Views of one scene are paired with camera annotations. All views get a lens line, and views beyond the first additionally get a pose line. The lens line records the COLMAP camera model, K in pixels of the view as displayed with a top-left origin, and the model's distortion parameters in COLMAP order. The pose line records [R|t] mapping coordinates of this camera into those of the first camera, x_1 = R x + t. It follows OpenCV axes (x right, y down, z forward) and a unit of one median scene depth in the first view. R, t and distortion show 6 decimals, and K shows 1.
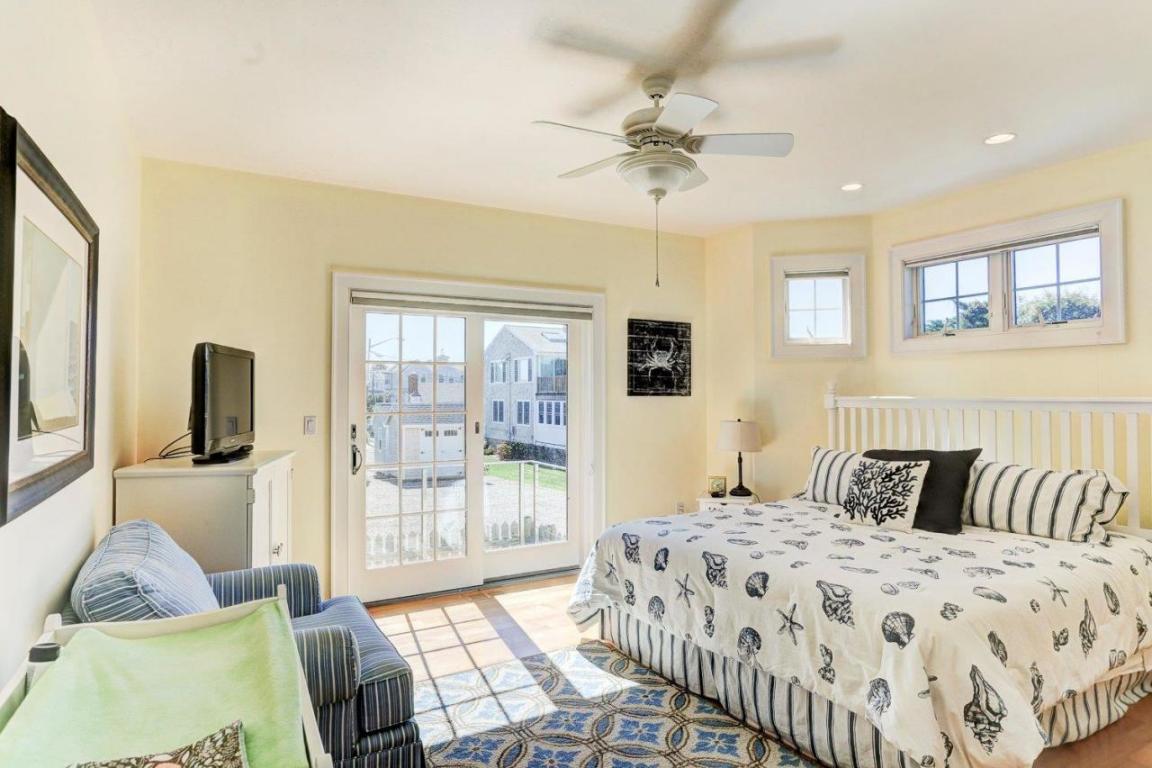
lens RADIAL K [[655.9, 0, 575.8], [0, 655.9, 383.9], [0, 0, 1]] dist [-0.017292, 0.000906]
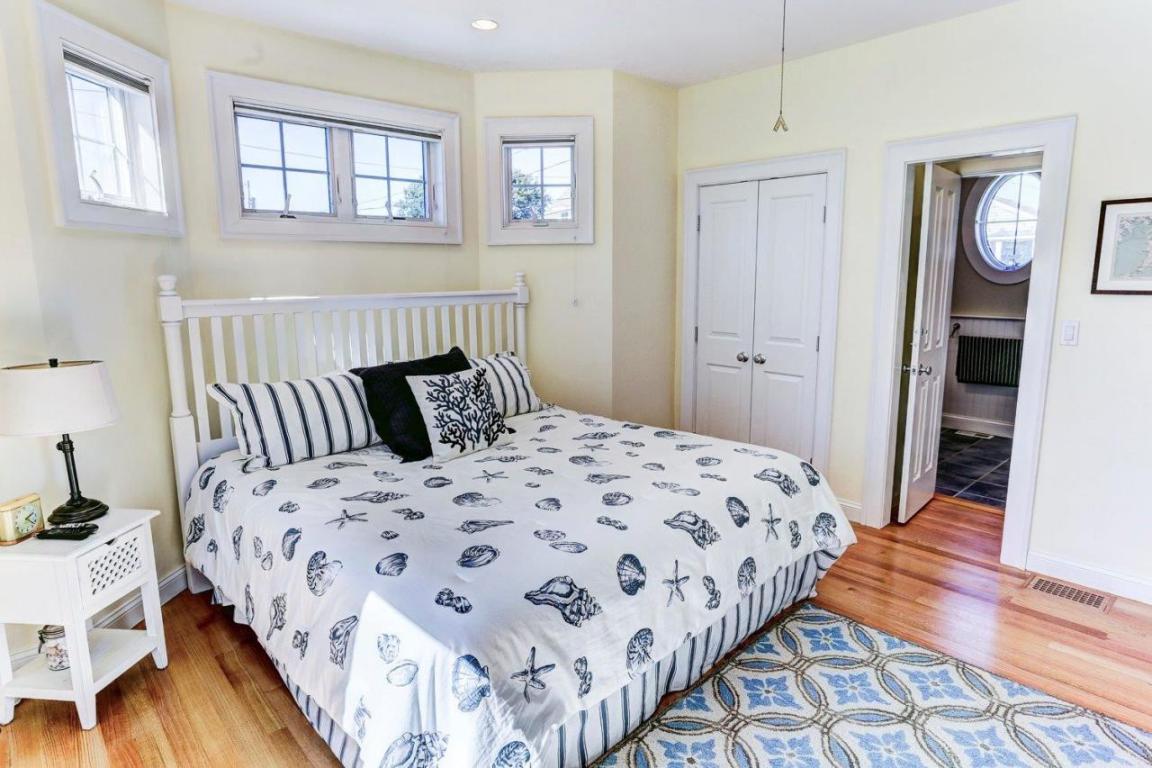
lens RADIAL K [[655.9, 0, 573.1], [0, 655.9, 378.7], [0, 0, 1]] dist [-0.017292, 0.000906]
pose [[-0.234500, -0.152115, 0.960141, -0.379247], [-0.007244, 0.987927, 0.154748, -0.007298], [-0.972089, 0.029333, -0.232771, 1.075485]]
